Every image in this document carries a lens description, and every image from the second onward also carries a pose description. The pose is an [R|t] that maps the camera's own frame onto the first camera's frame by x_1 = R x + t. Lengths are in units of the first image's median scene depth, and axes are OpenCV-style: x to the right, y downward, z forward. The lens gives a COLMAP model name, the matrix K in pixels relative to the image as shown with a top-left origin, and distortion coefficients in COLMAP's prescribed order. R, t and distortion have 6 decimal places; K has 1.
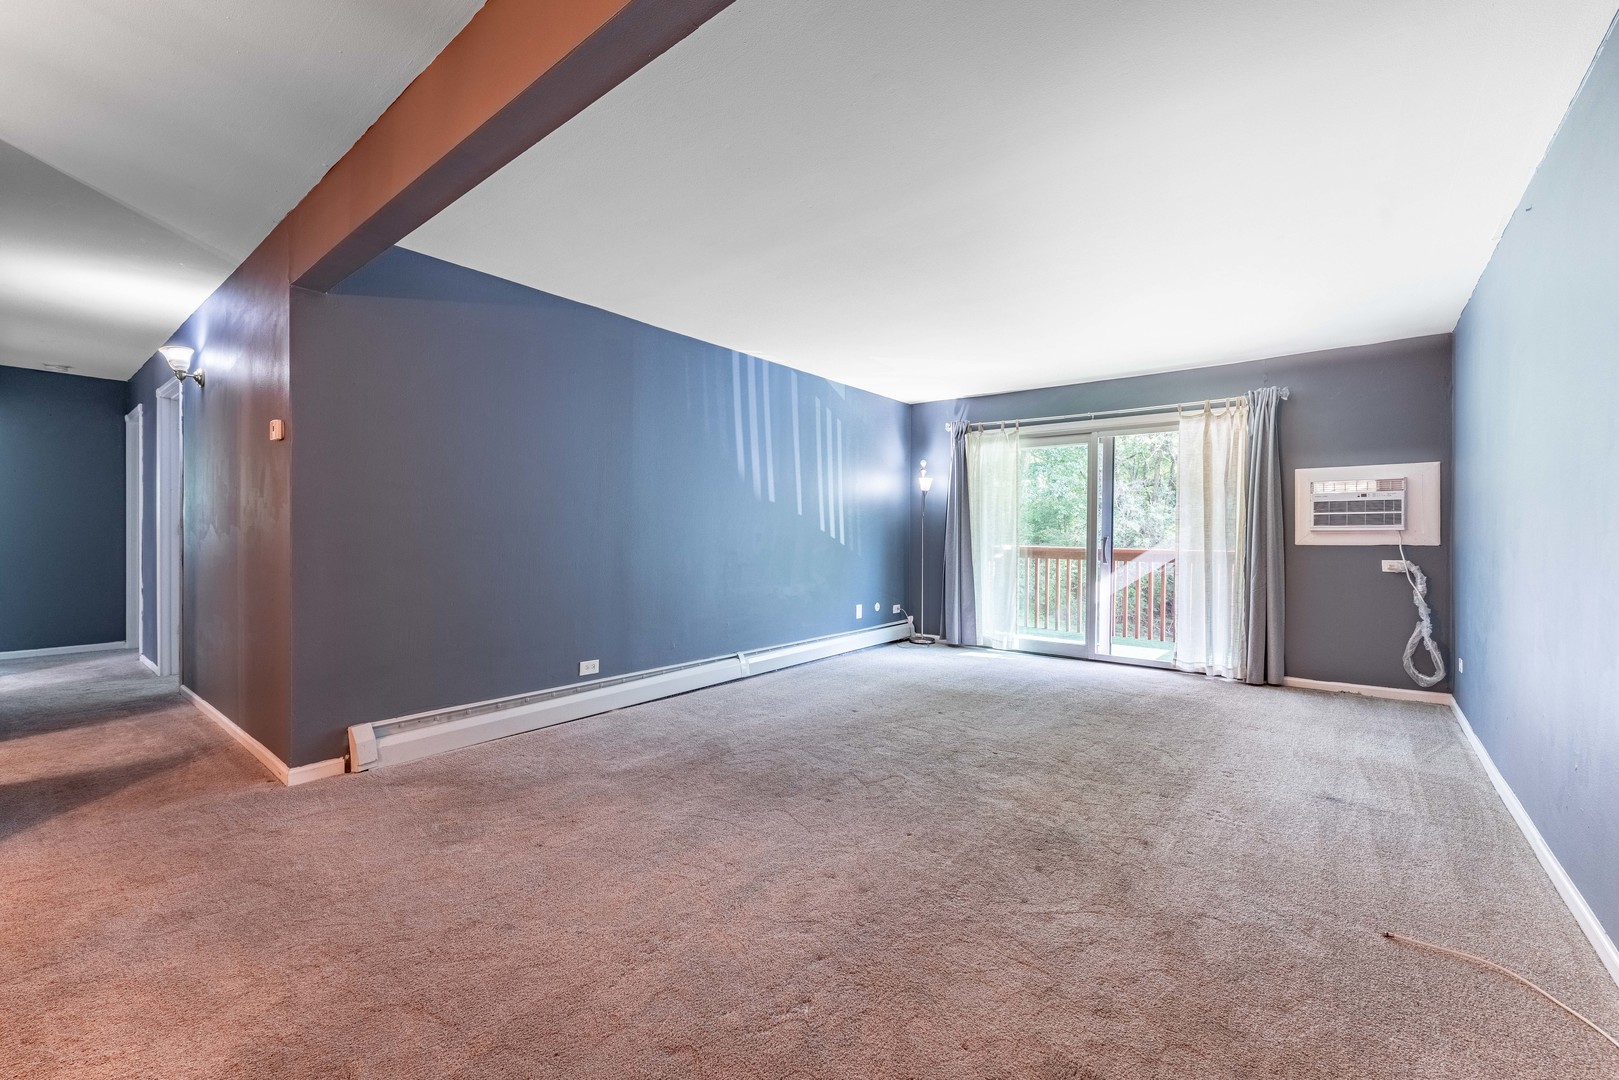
lens RADIAL K [[671.2, 0, 808.3], [0, 671.2, 536.8], [0, 0, 1]] dist [0.002439, 0.000031]
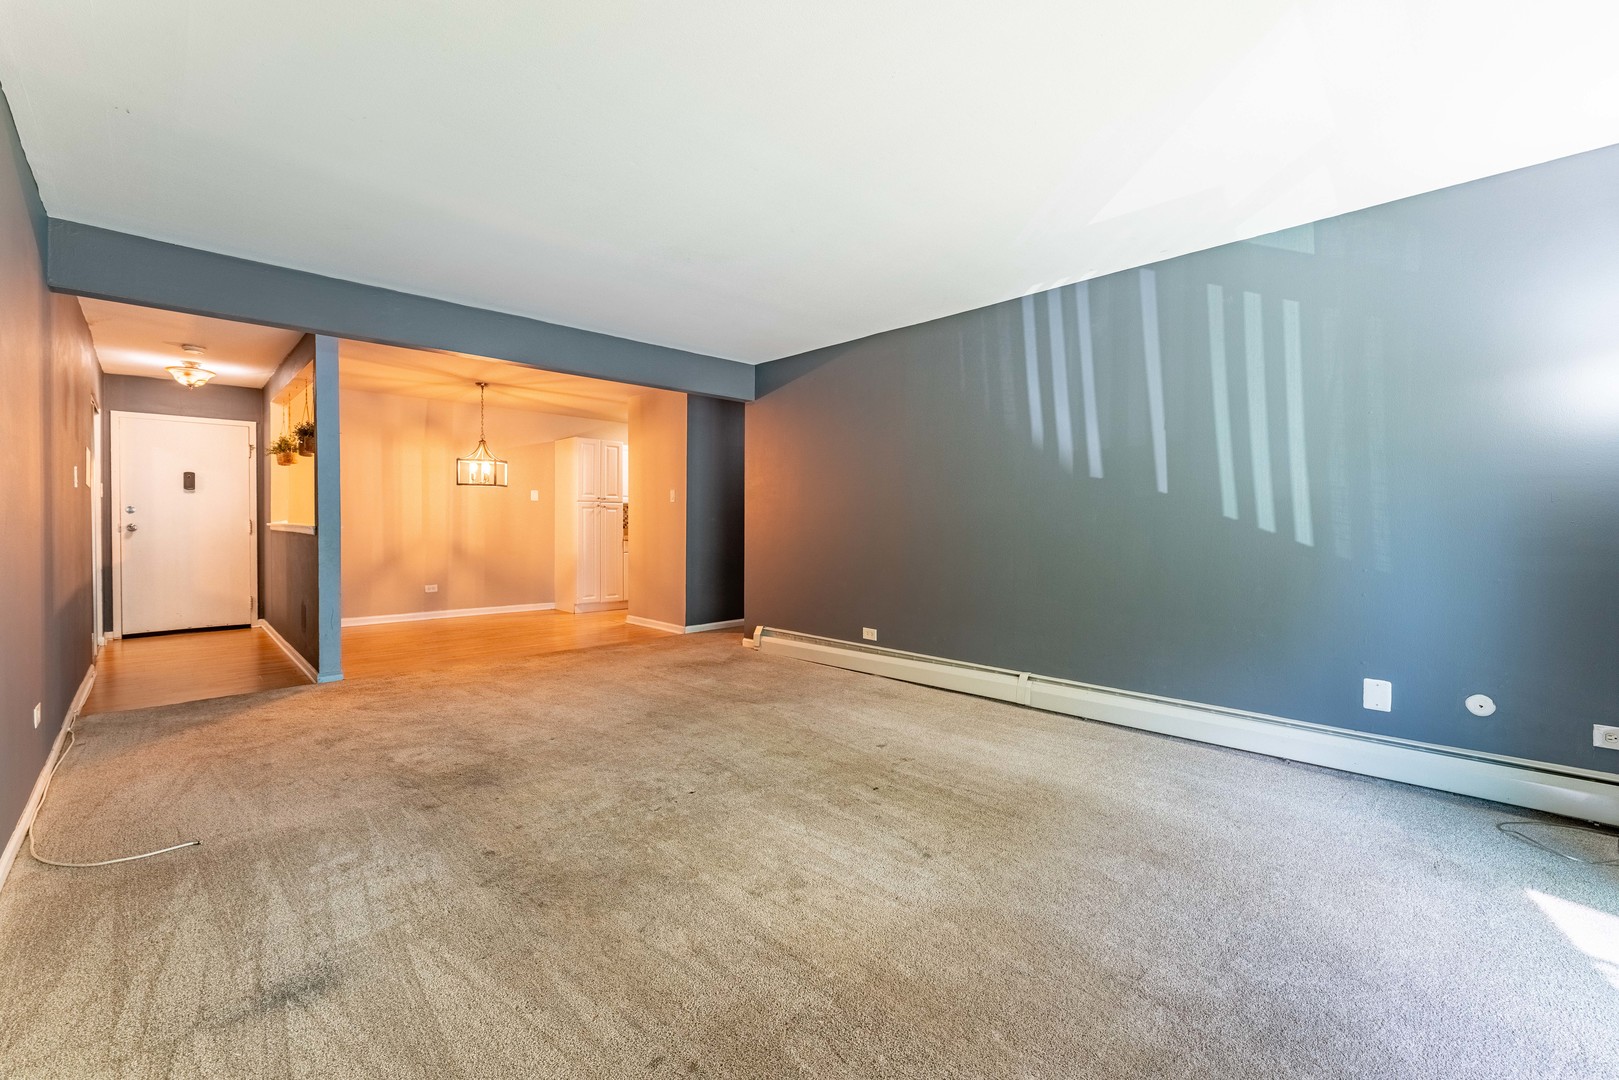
lens RADIAL K [[671.2, 0, 802.4], [0, 671.2, 536.0], [0, 0, 1]] dist [0.002439, 0.000031]
pose [[-0.126657, 0.017793, -0.991787, 0.882818], [-0.005611, 0.999810, 0.018653, -0.004762], [0.991931, 0.007928, -0.126533, 1.021364]]
